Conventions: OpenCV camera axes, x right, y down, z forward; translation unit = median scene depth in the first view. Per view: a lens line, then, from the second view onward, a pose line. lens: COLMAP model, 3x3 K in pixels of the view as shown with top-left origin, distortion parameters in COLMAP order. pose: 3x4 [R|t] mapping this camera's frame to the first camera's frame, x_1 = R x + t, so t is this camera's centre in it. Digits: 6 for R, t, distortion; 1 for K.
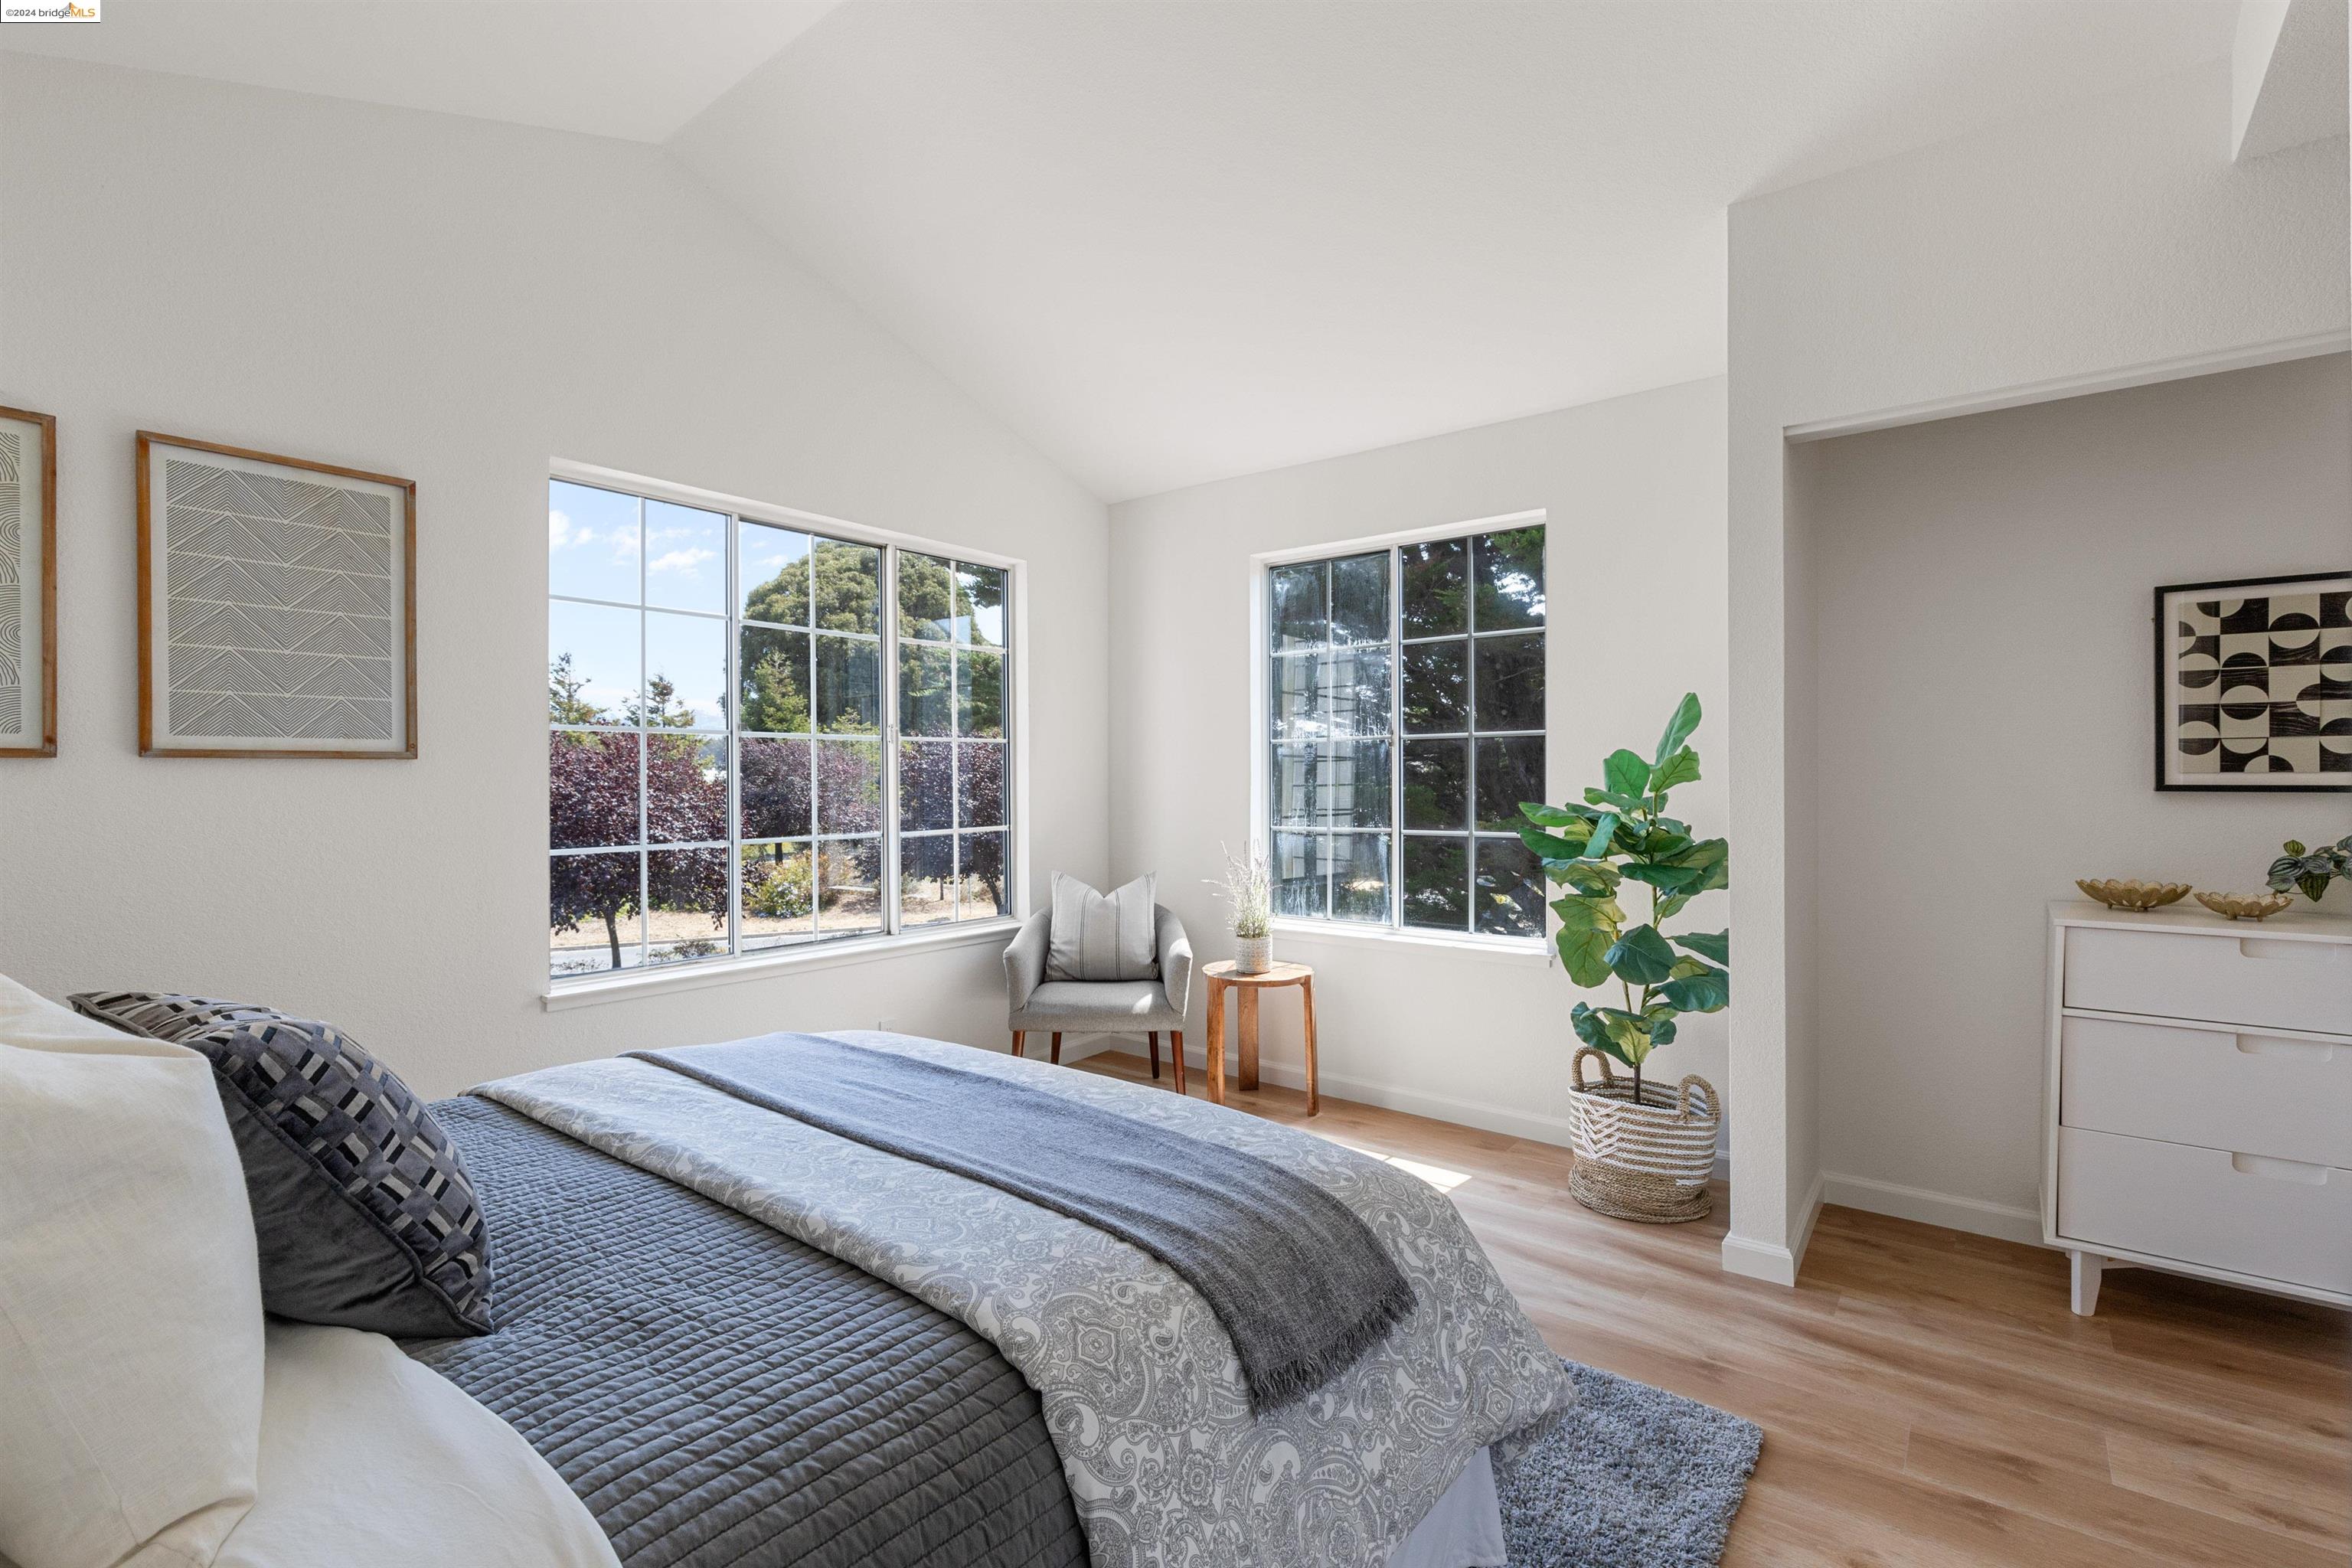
lens RADIAL K [[1065.3, 0, 1189.9], [0, 1065.3, 779.9], [0, 0, 1]] dist [0.009119, 0.000434]
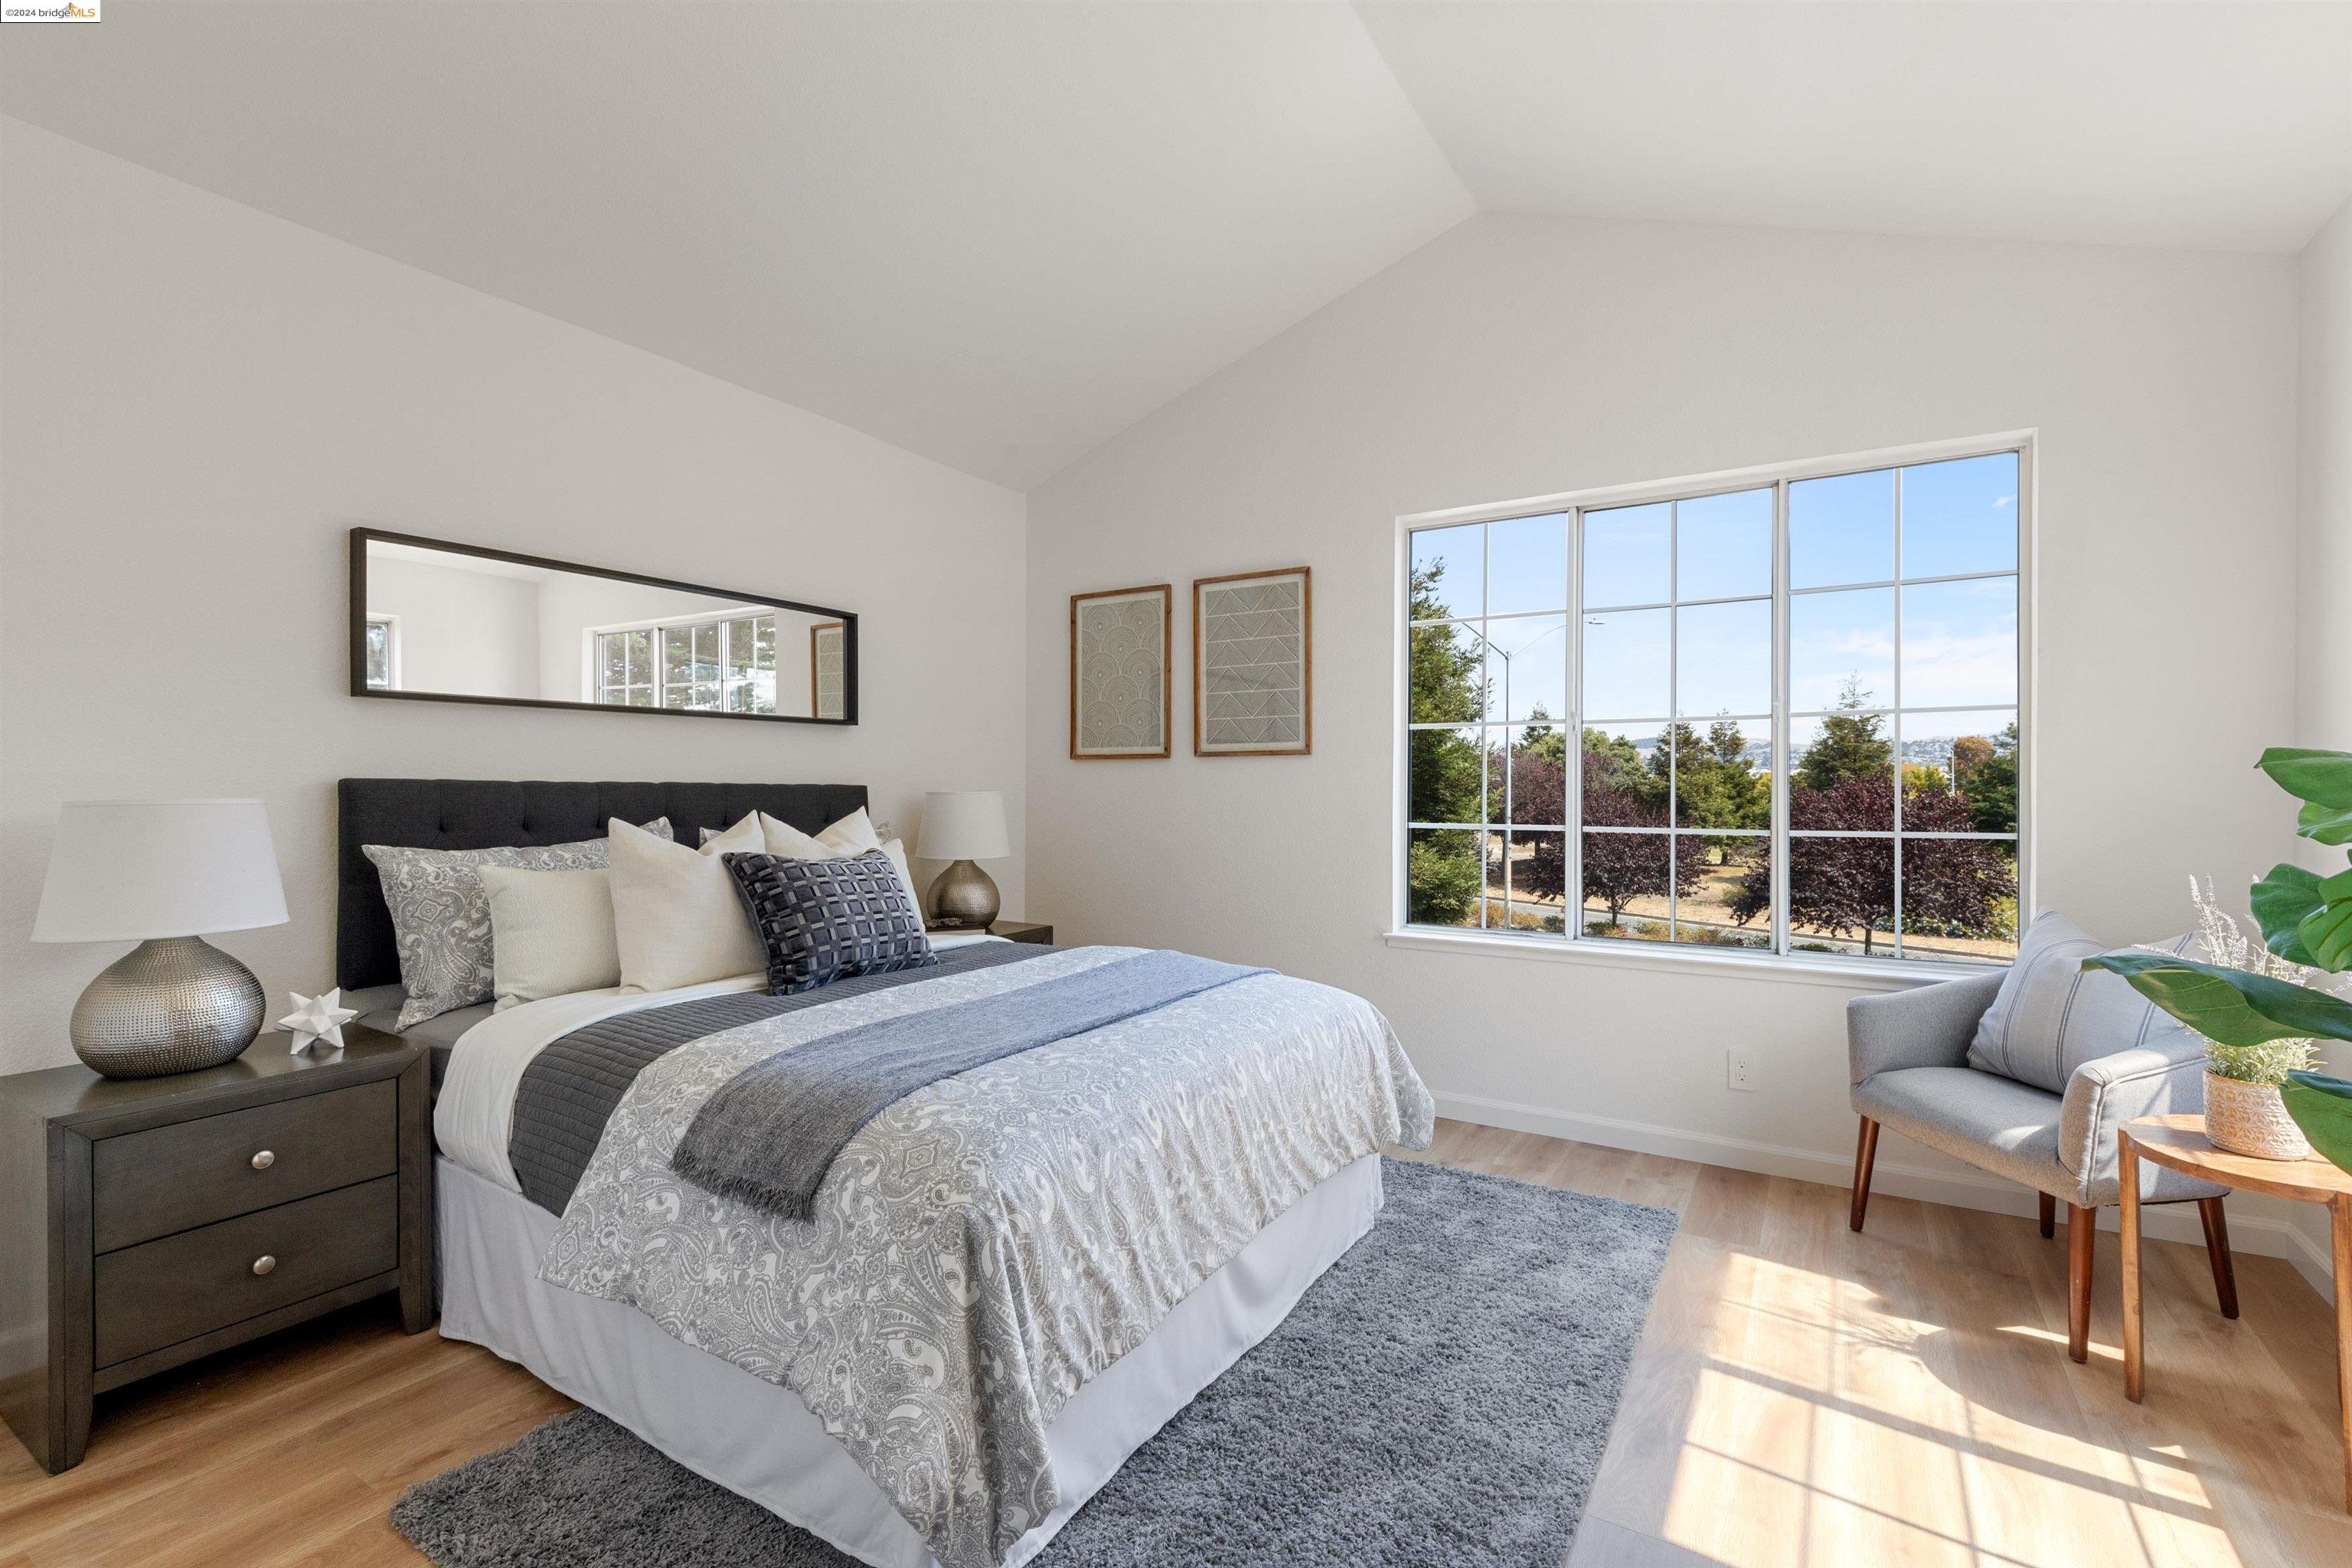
lens RADIAL K [[1065.3, 0, 1188.6], [0, 1065.3, 792.1], [0, 0, 1]] dist [0.009119, 0.000434]
pose [[0.096632, 0.008378, -0.995285, 0.890915], [-0.000902, 0.999965, 0.008330, 0.025082], [0.995320, 0.000092, 0.096637, 0.856323]]
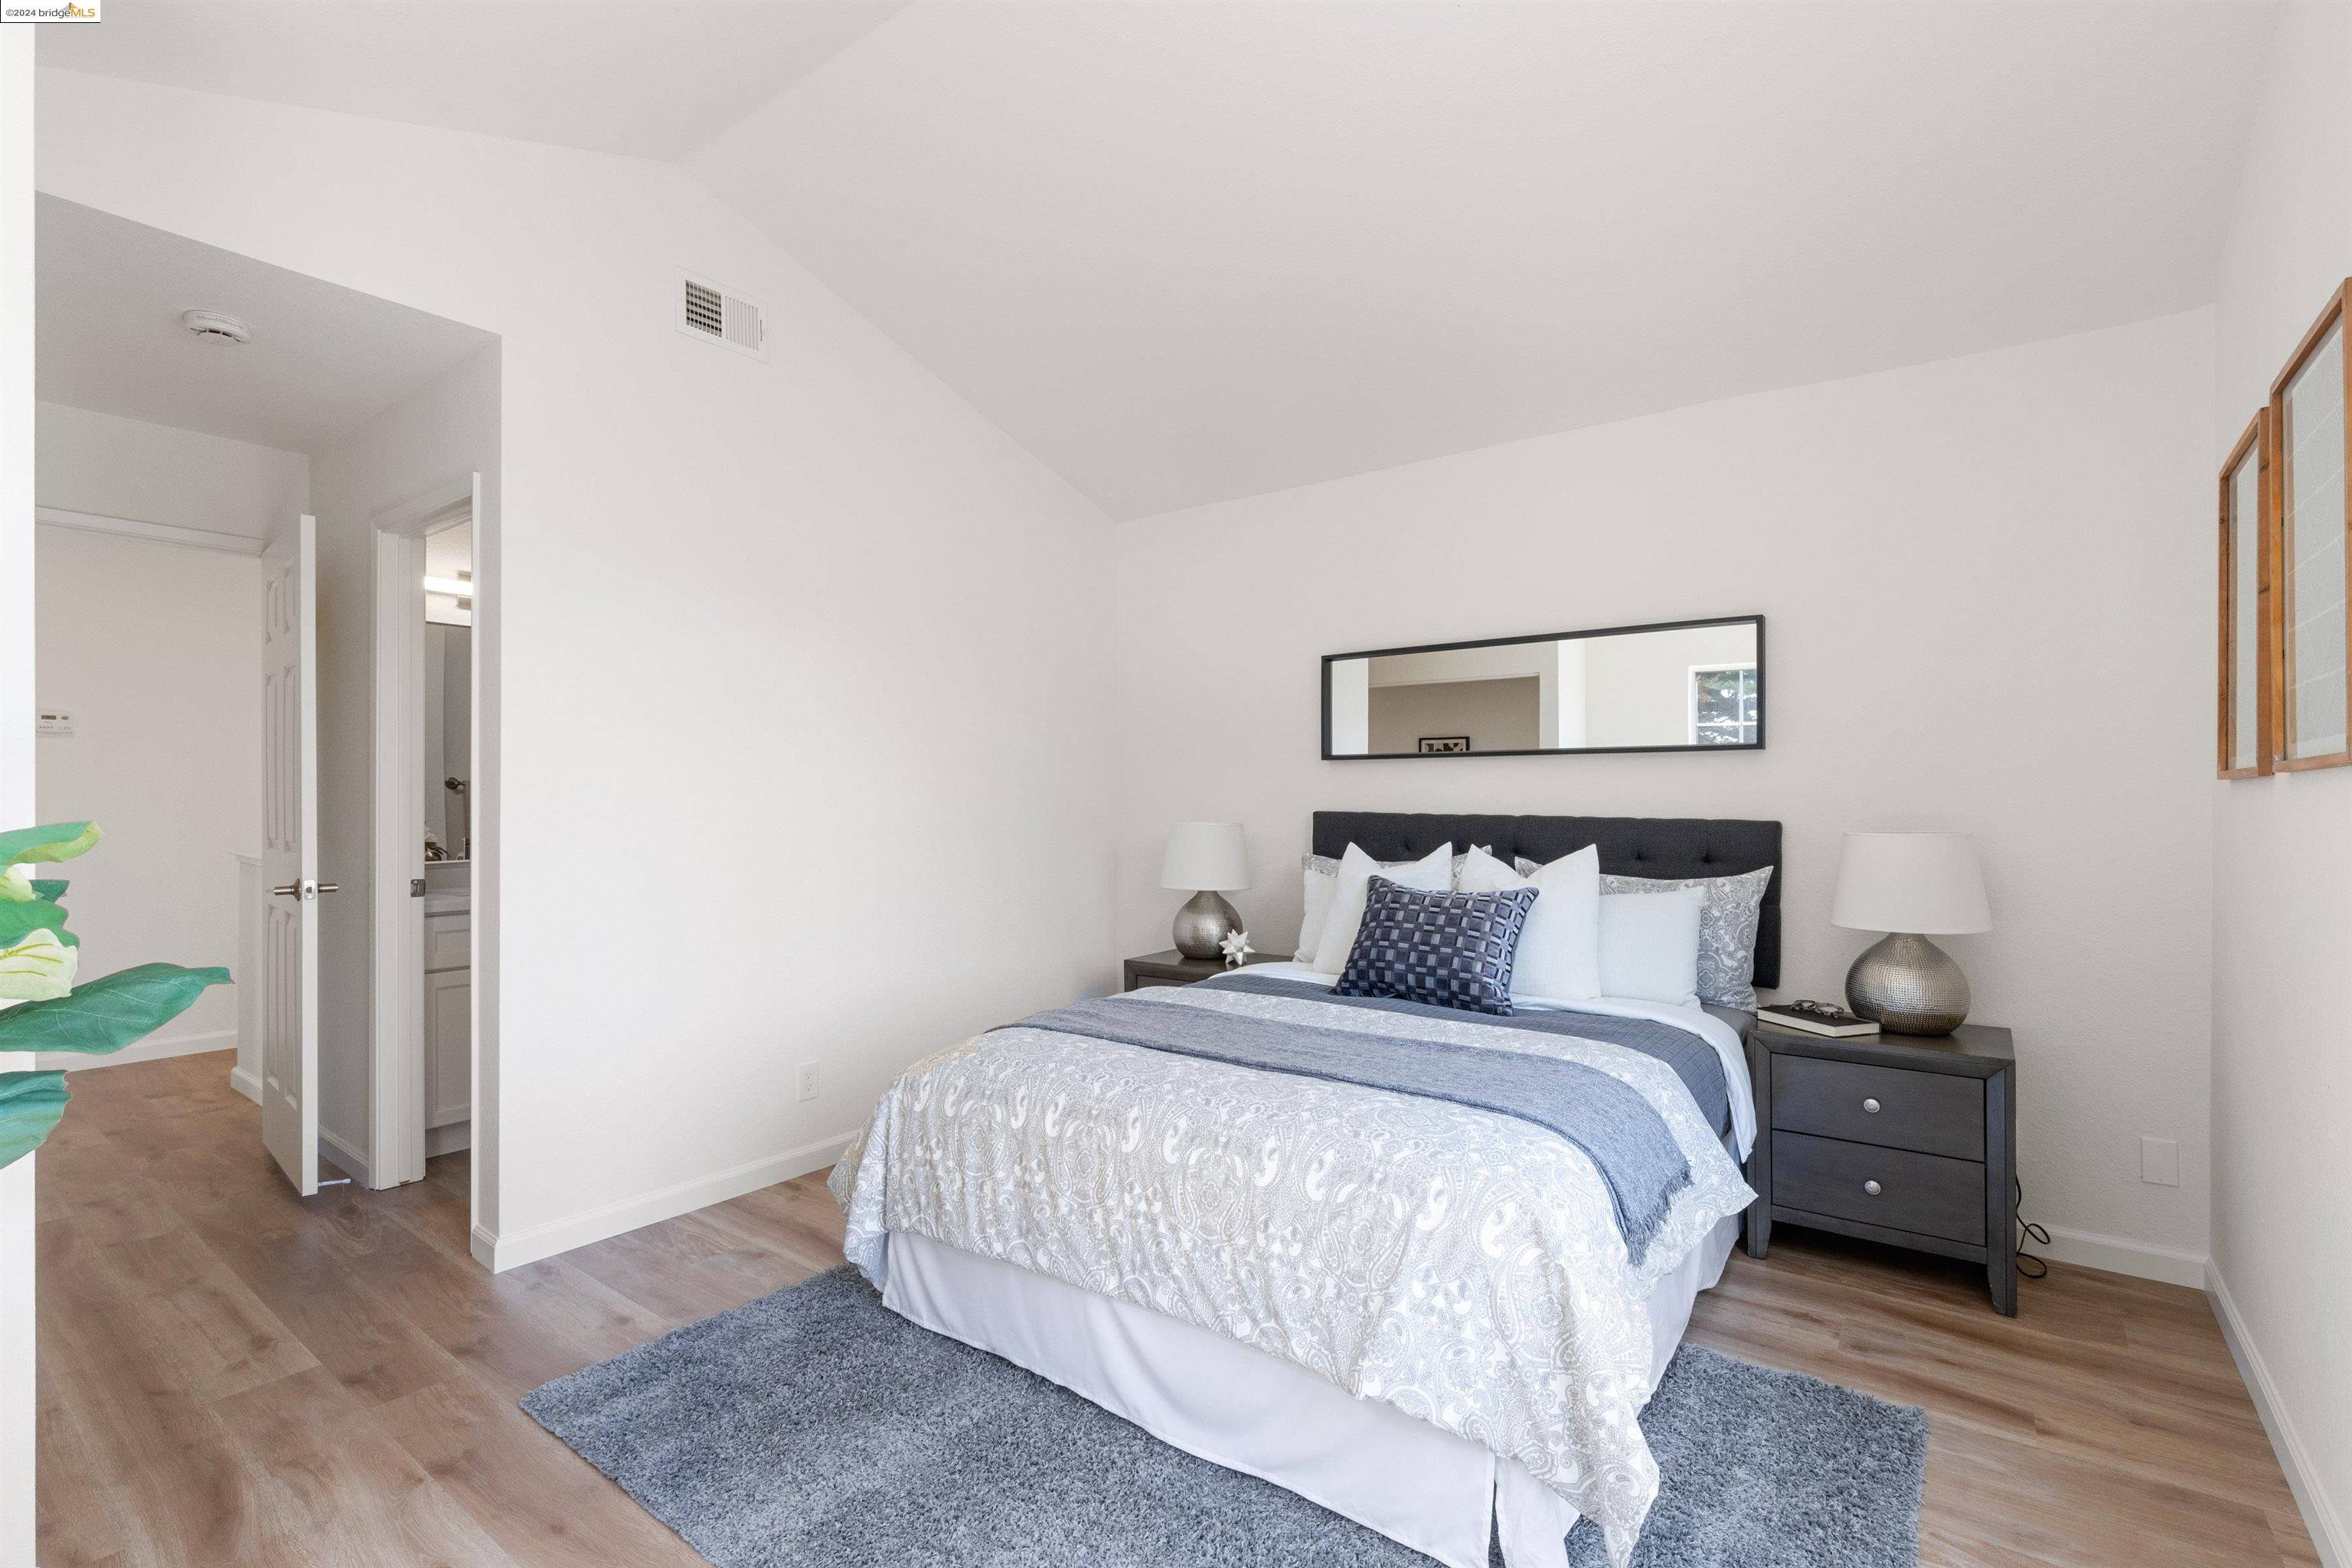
lens RADIAL K [[1065.3, 0, 1176.4], [0, 1065.3, 784.5], [0, 0, 1]] dist [0.009119, 0.000434]
pose [[-0.999967, 0.001170, 0.008101, -0.134380], [0.001098, 0.999960, -0.008852, -0.010564], [-0.008111, -0.008843, -0.999928, 1.969237]]
